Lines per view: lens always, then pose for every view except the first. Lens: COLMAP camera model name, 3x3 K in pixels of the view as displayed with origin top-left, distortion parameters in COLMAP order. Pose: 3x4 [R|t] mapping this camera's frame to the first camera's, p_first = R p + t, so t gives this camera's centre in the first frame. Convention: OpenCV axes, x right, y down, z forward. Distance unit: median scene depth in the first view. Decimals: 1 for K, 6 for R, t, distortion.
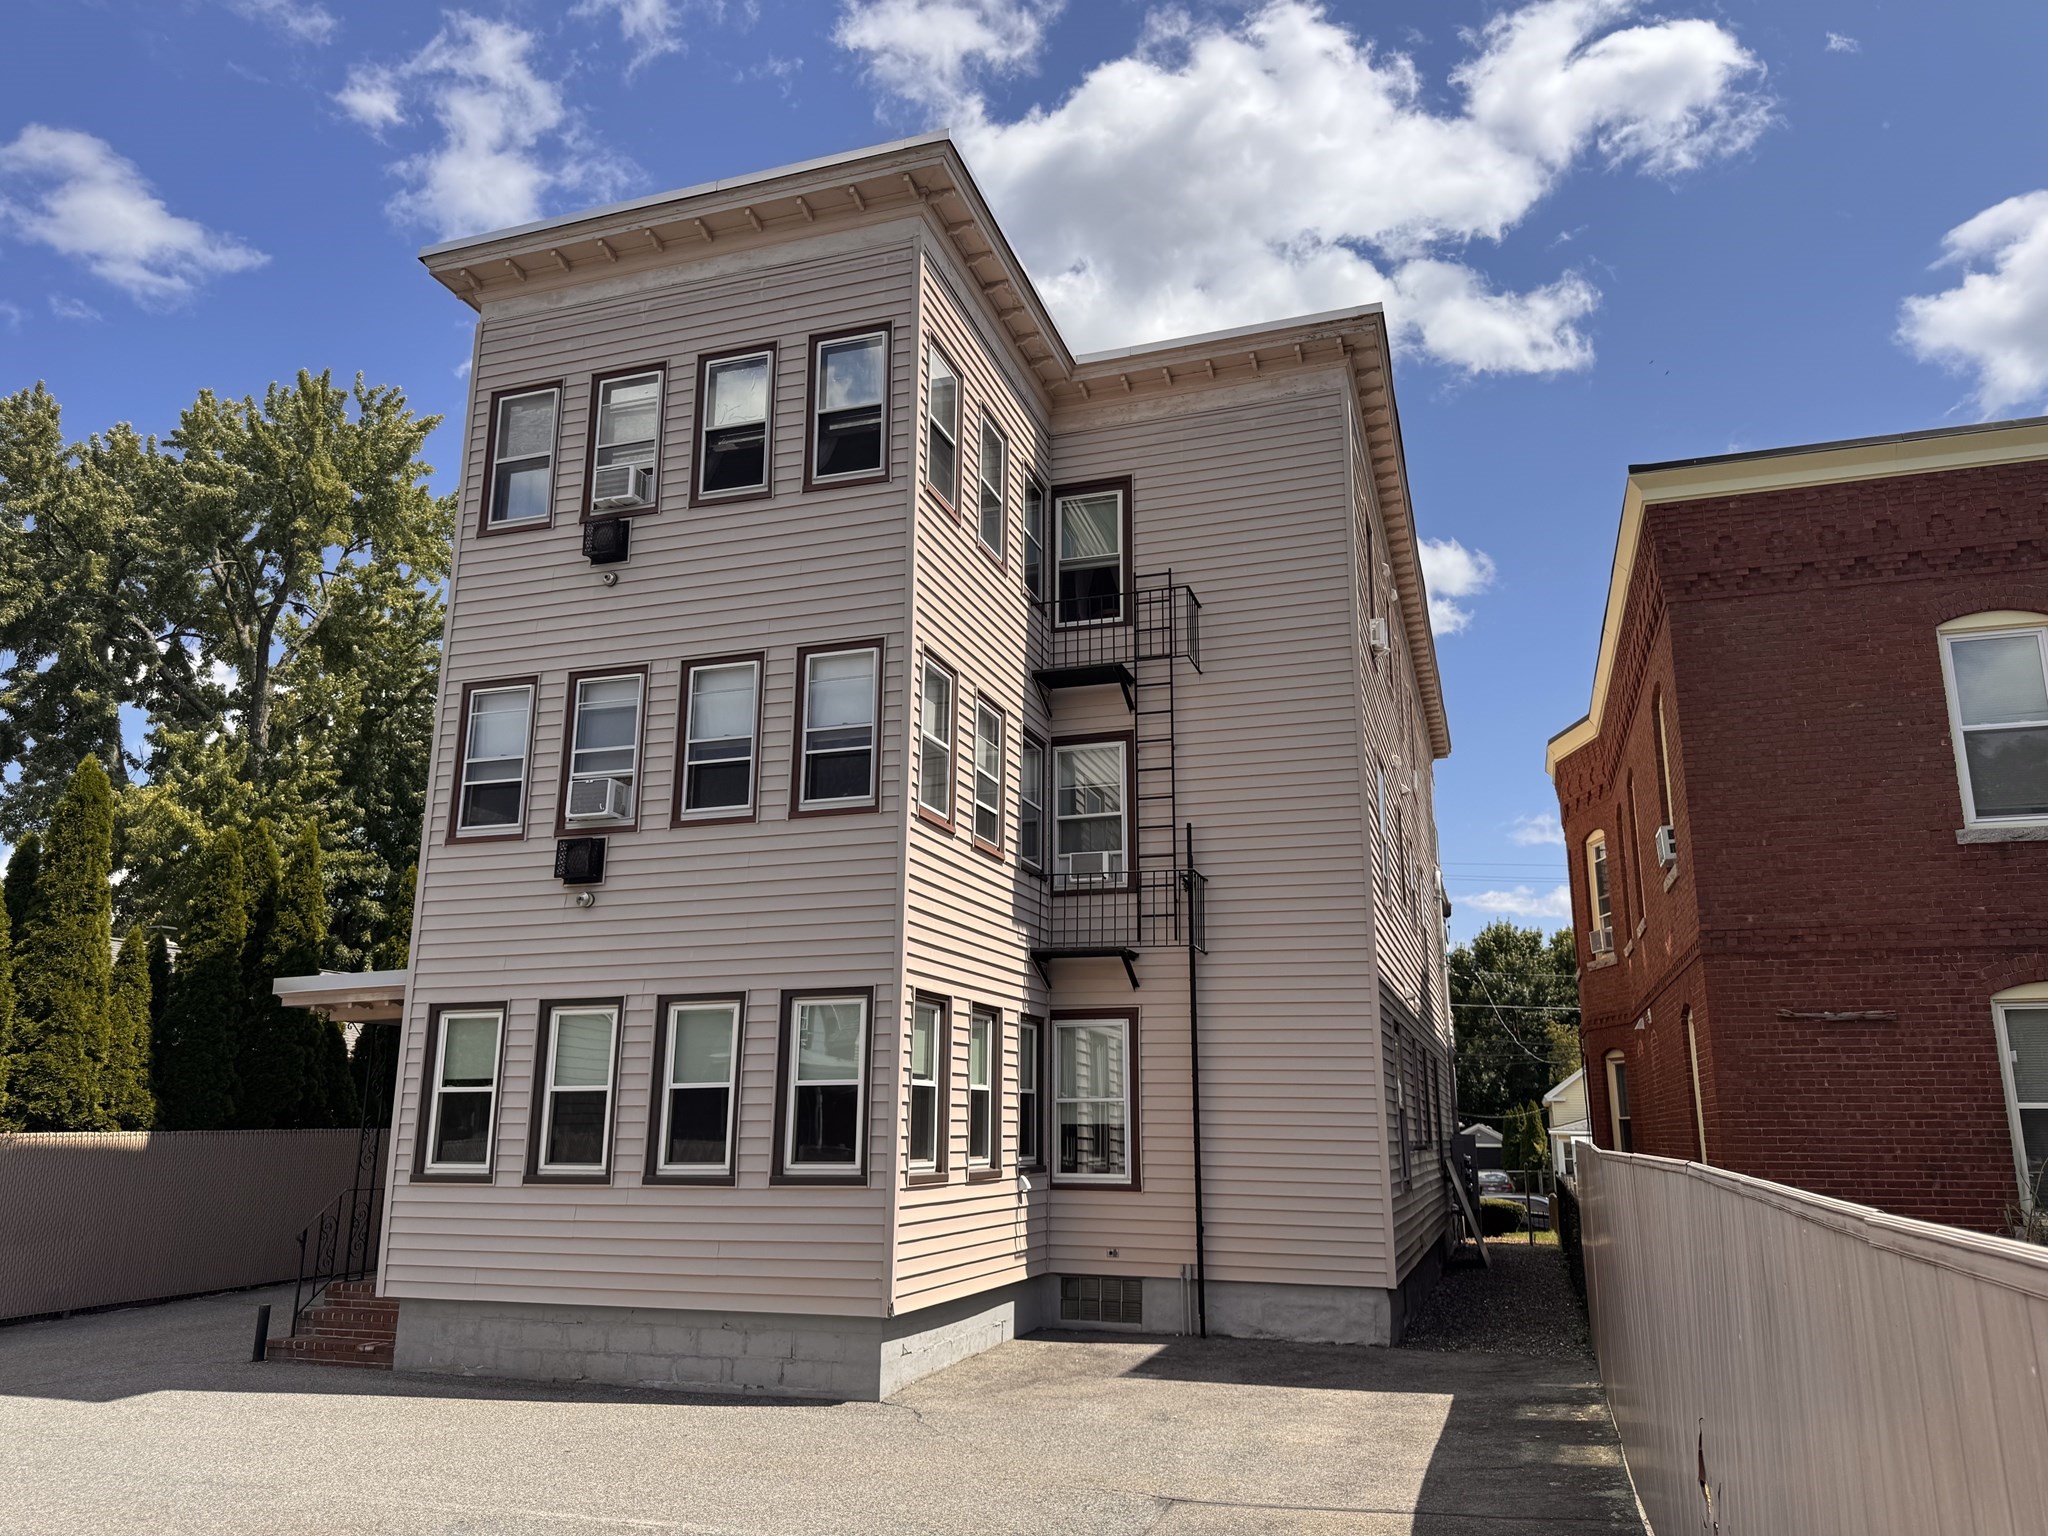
lens RADIAL K [[1459.3, 0, 1024.0], [0, 1459.3, 768.0], [0, 0, 1]] dist [0.000170, 0.004594]
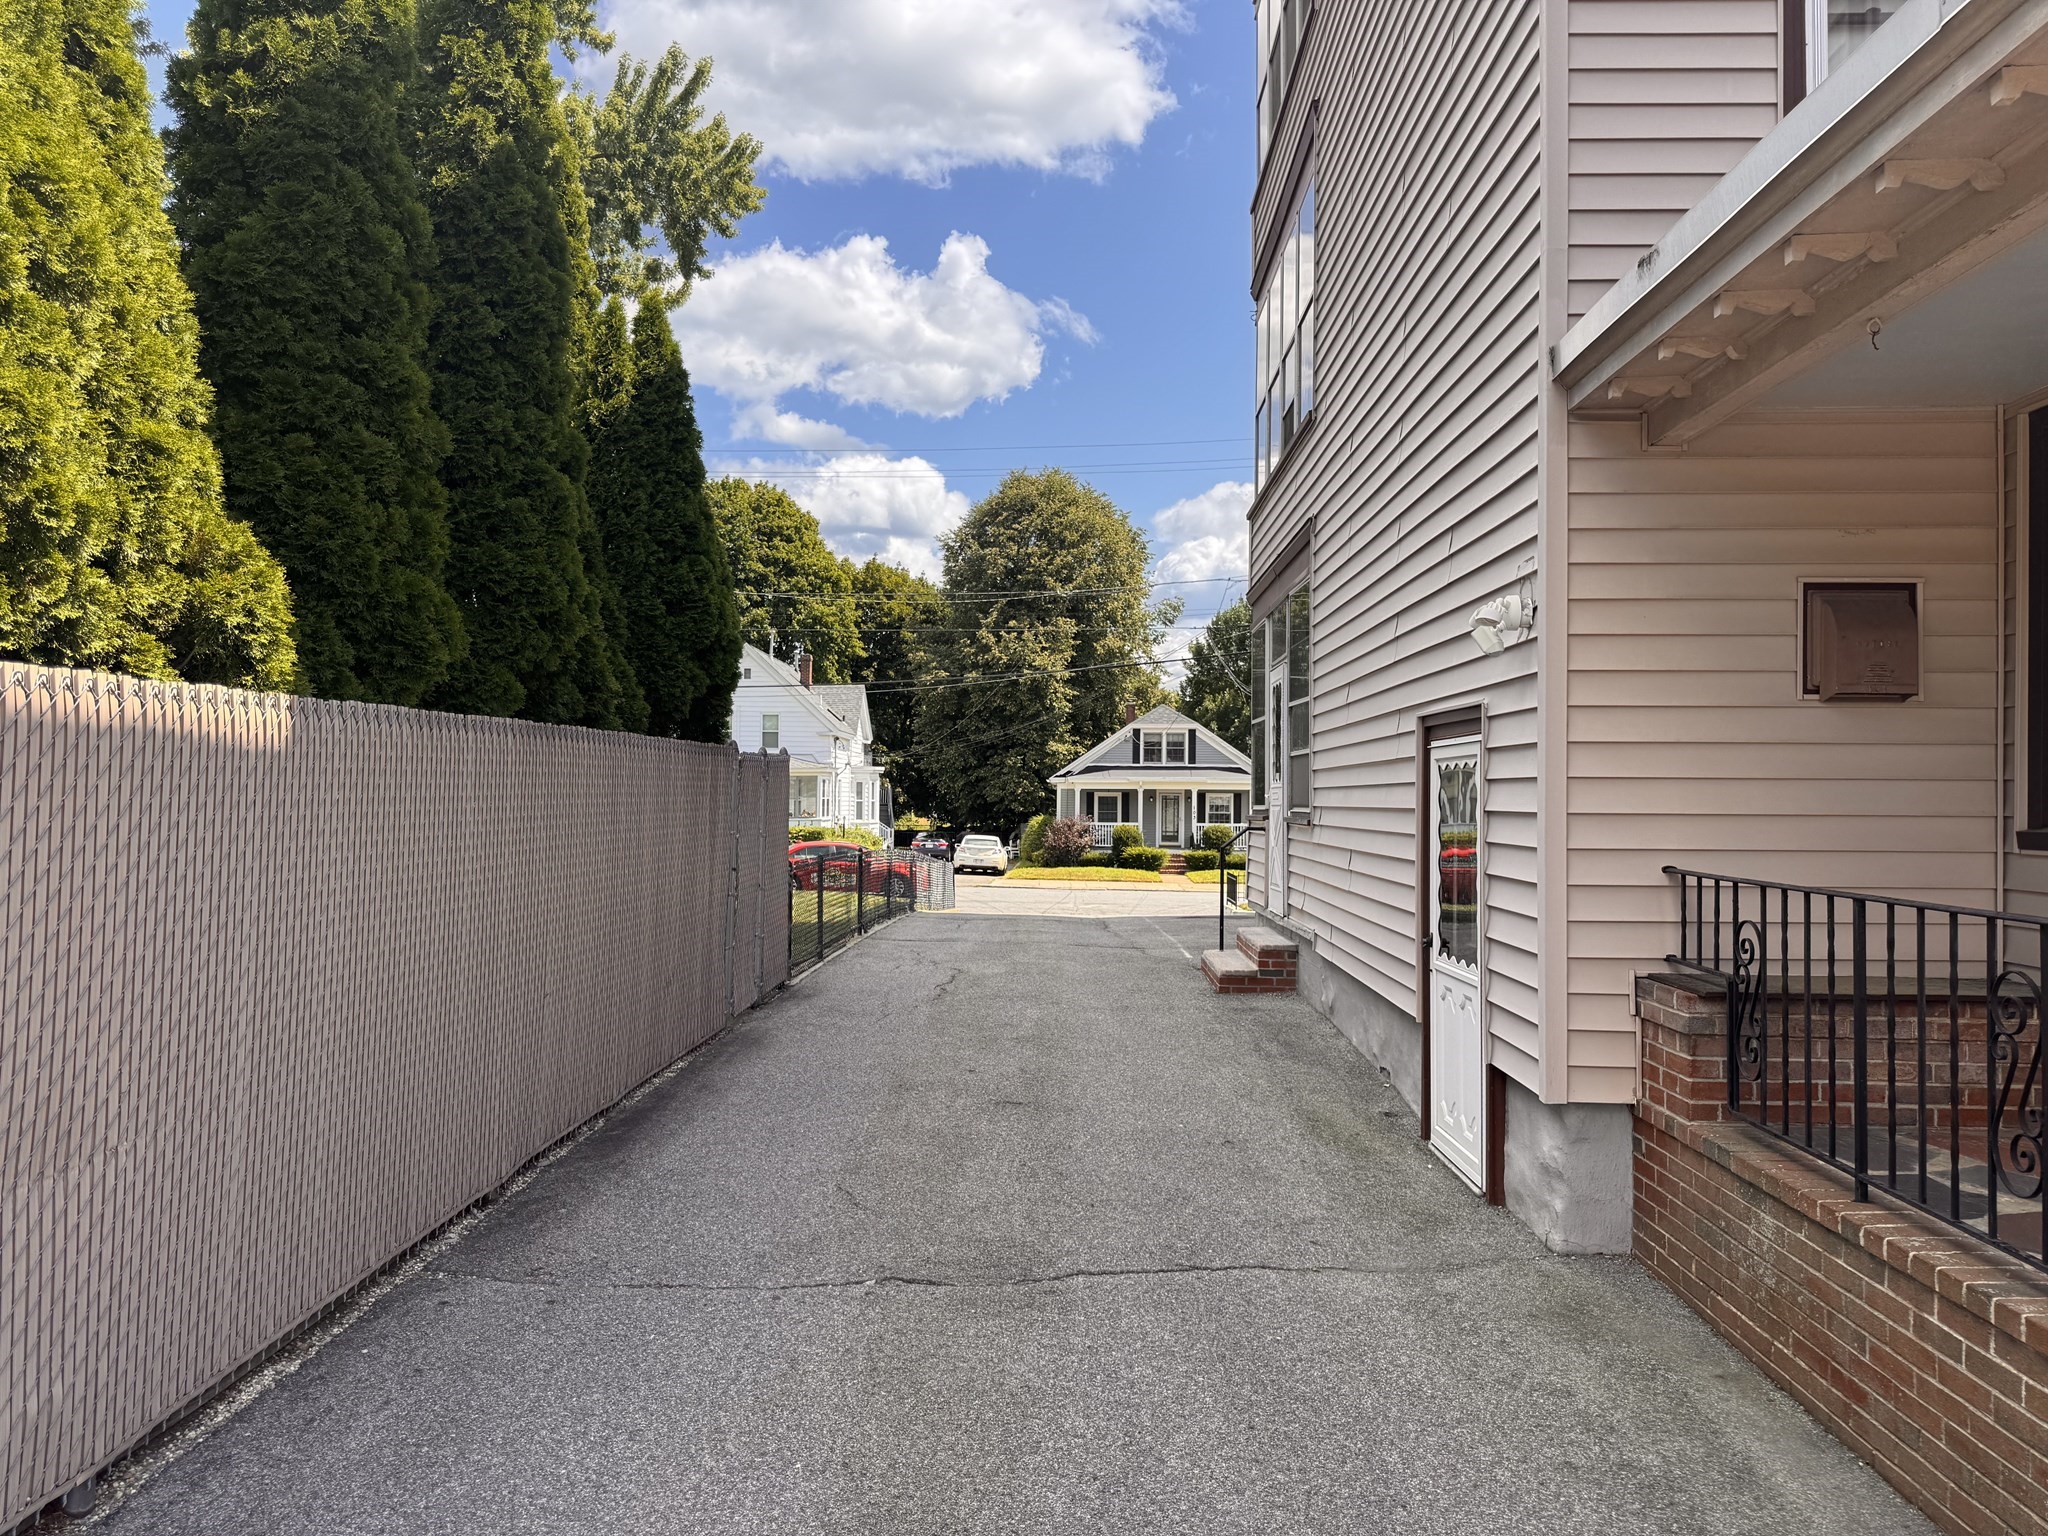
lens RADIAL K [[1419.2, 0, 1022.7], [0, 1419.2, 768.6], [0, 0, 1]] dist [0.103179, -0.144616]
pose [[0.961634, 0.009480, 0.274173, -0.752541], [-0.072132, 0.972976, 0.219352, 0.275387], [-0.264684, -0.230713, 0.936330, 1.015308]]
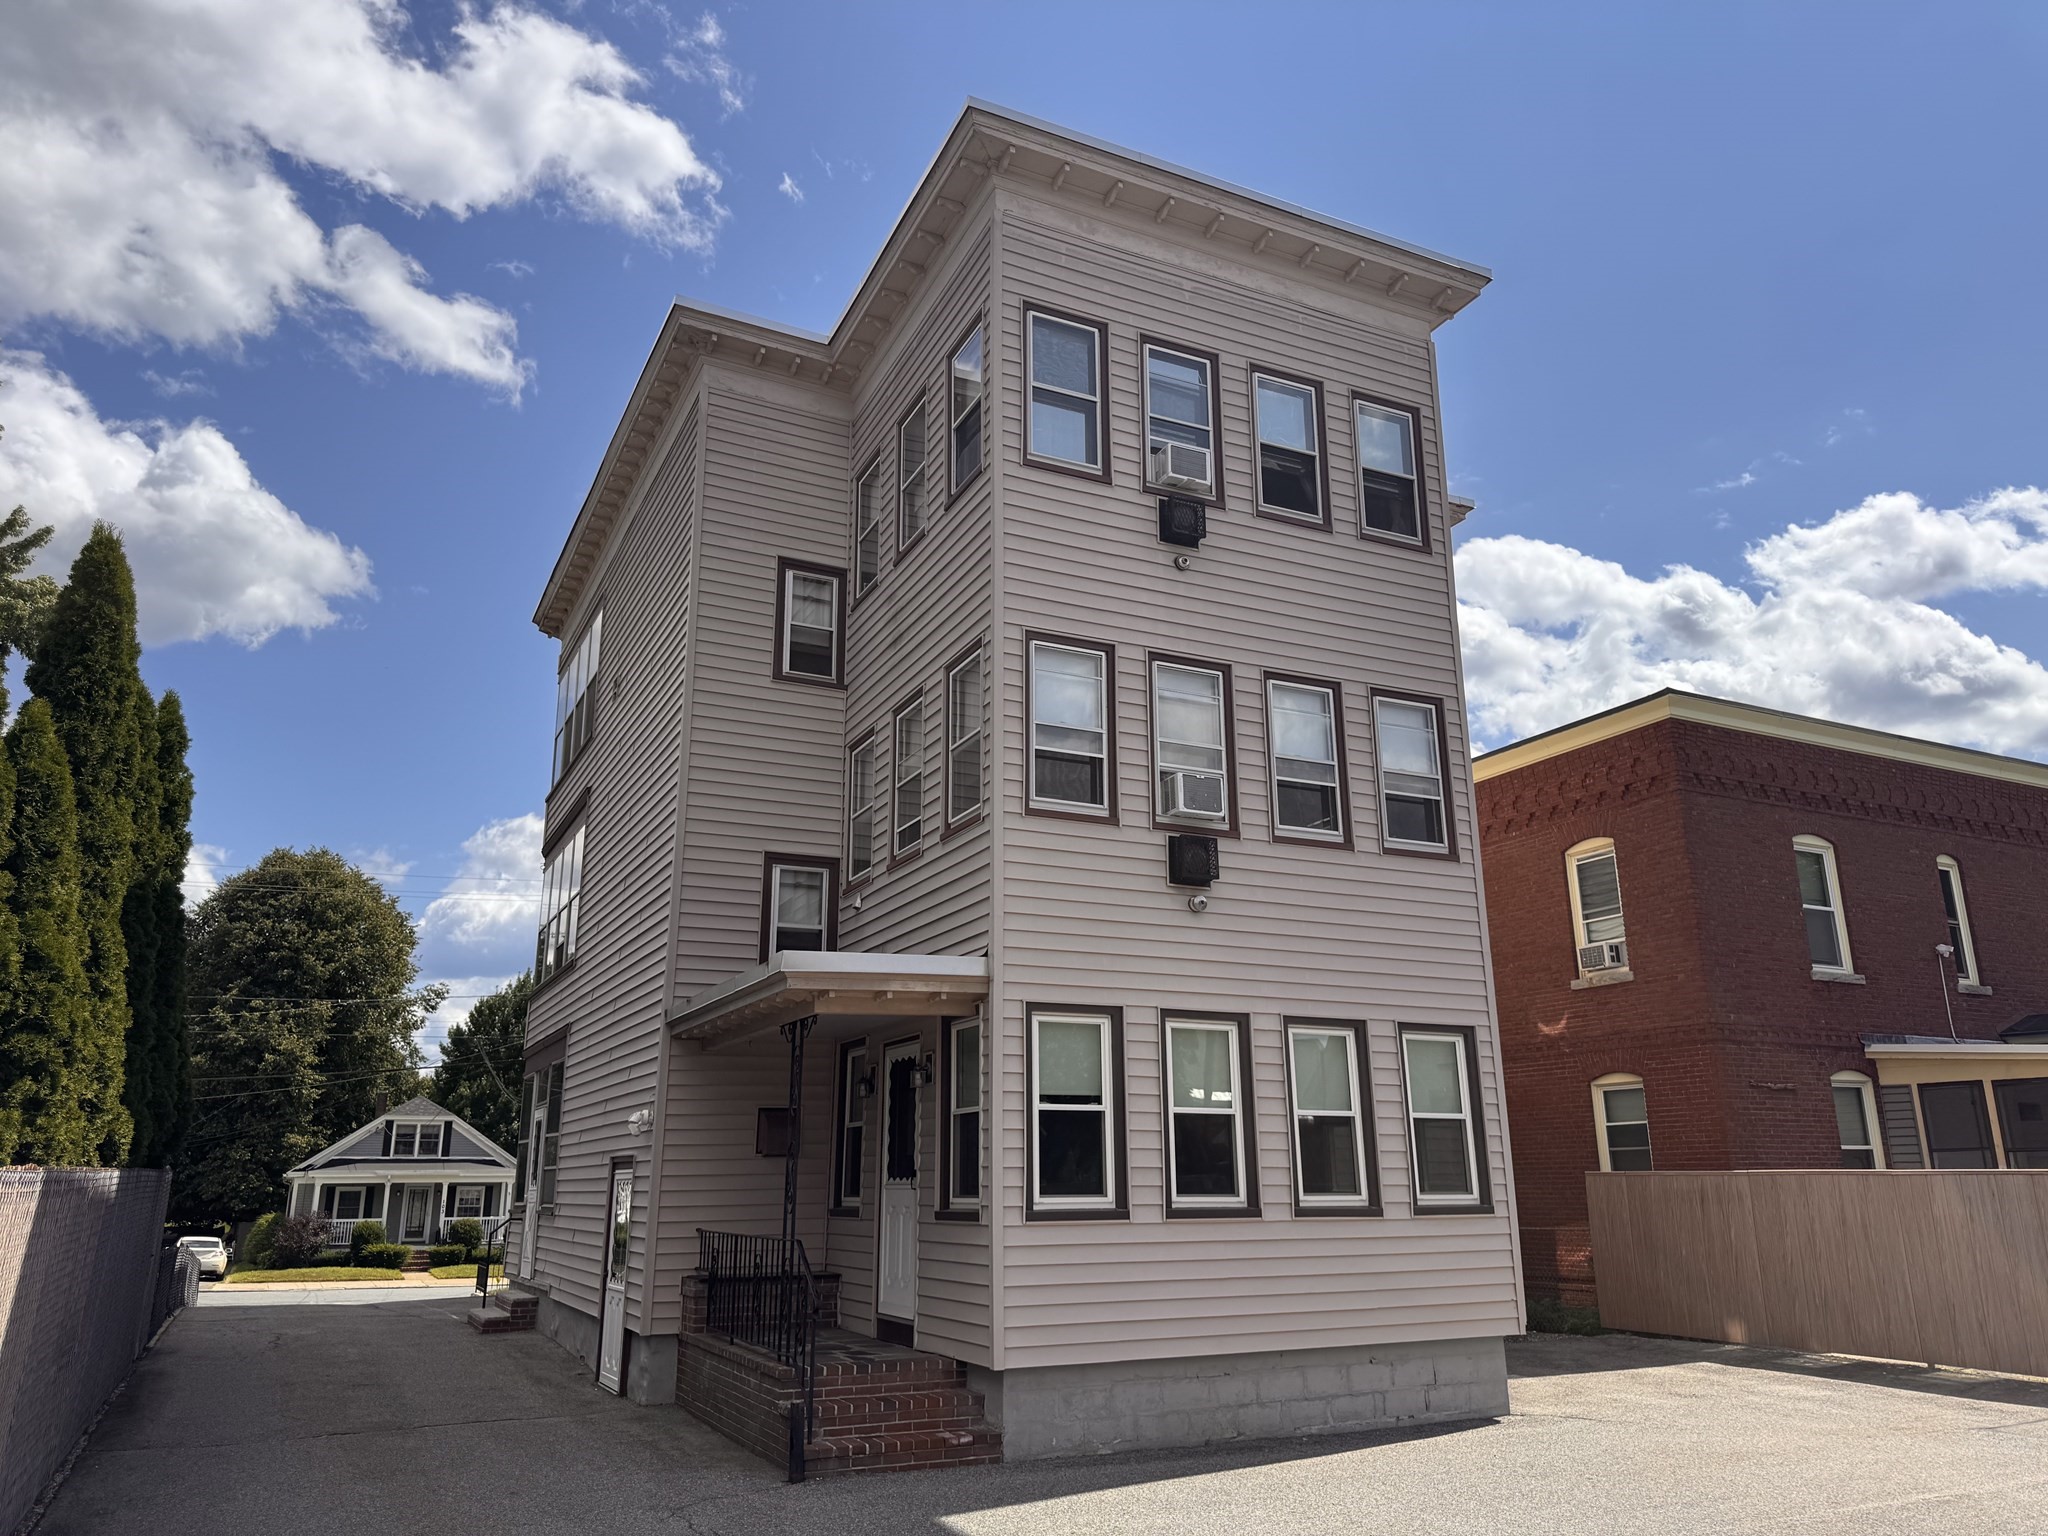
lens RADIAL K [[1431.5, 0, 1032.1], [0, 1431.5, 772.2], [0, 0, 1]] dist [0.073242, -0.112245]
pose [[0.712266, 0.183770, 0.677426, -1.051072], [-0.164274, 0.981958, -0.093660, 0.116006], [-0.682416, -0.044573, 0.729604, 0.439400]]
